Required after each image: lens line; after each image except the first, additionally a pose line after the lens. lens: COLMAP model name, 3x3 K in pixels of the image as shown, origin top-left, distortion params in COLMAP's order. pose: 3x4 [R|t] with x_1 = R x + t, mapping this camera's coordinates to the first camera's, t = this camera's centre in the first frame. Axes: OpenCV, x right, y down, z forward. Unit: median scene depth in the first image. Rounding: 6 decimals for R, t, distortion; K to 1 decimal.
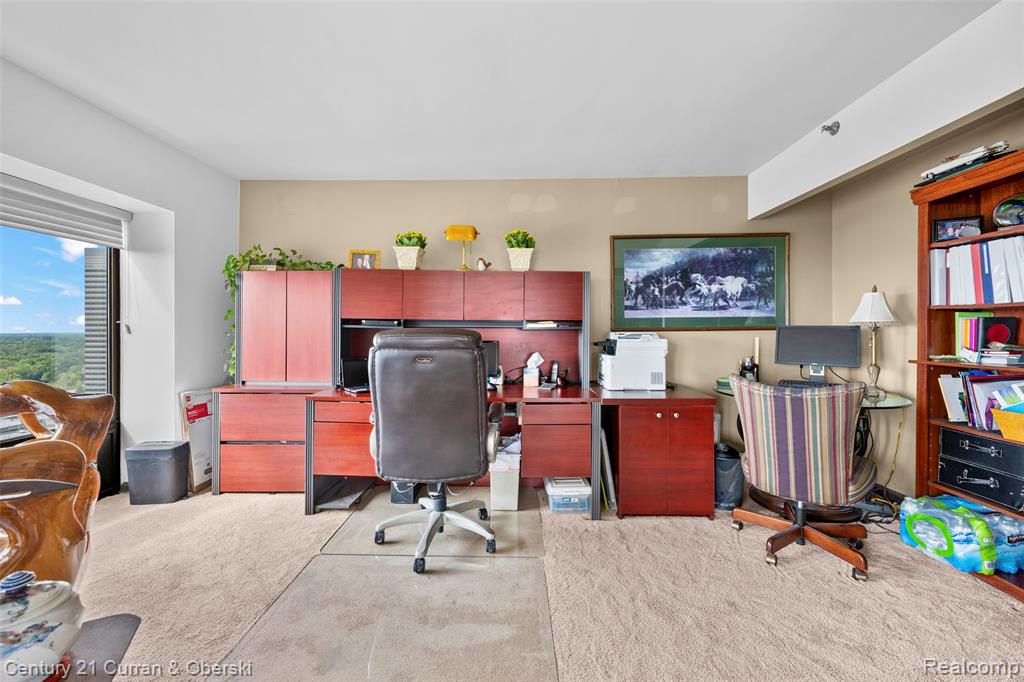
lens RADIAL K [[408.5, 0, 511.0], [0, 408.5, 329.4], [0, 0, 1]] dist [0.000888, 0.000107]
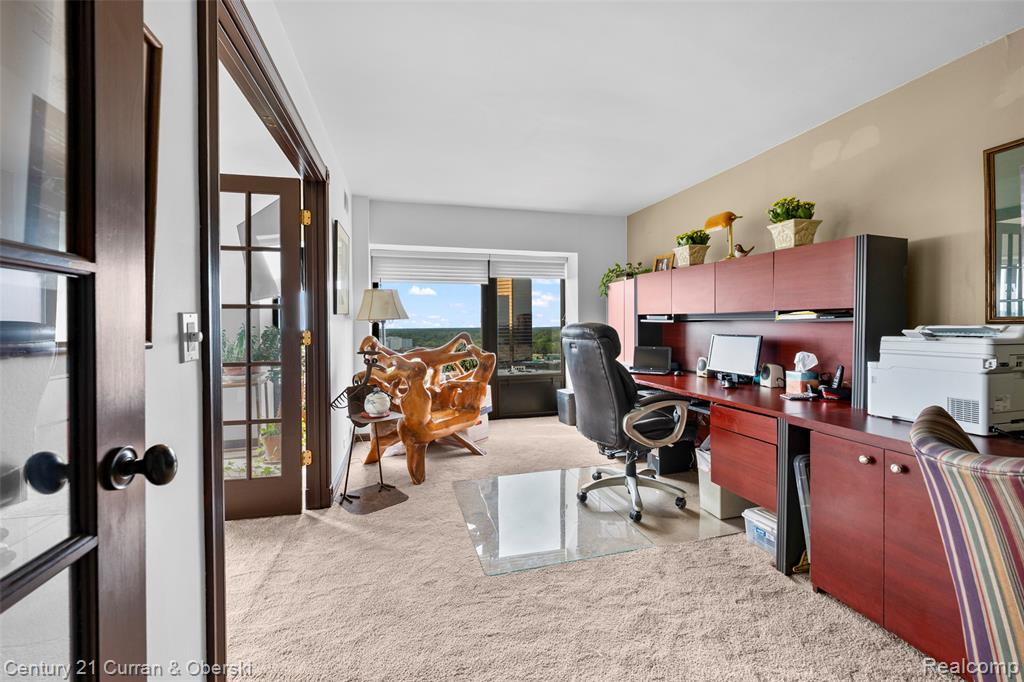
lens RADIAL K [[408.5, 0, 511.0], [0, 408.5, 329.4], [0, 0, 1]] dist [0.000888, 0.000107]
pose [[0.279556, 0.009275, -0.960085, 0.692471], [0.007407, 0.999903, 0.011817, 0.001265], [0.960101, -0.010415, 0.279460, 0.268483]]
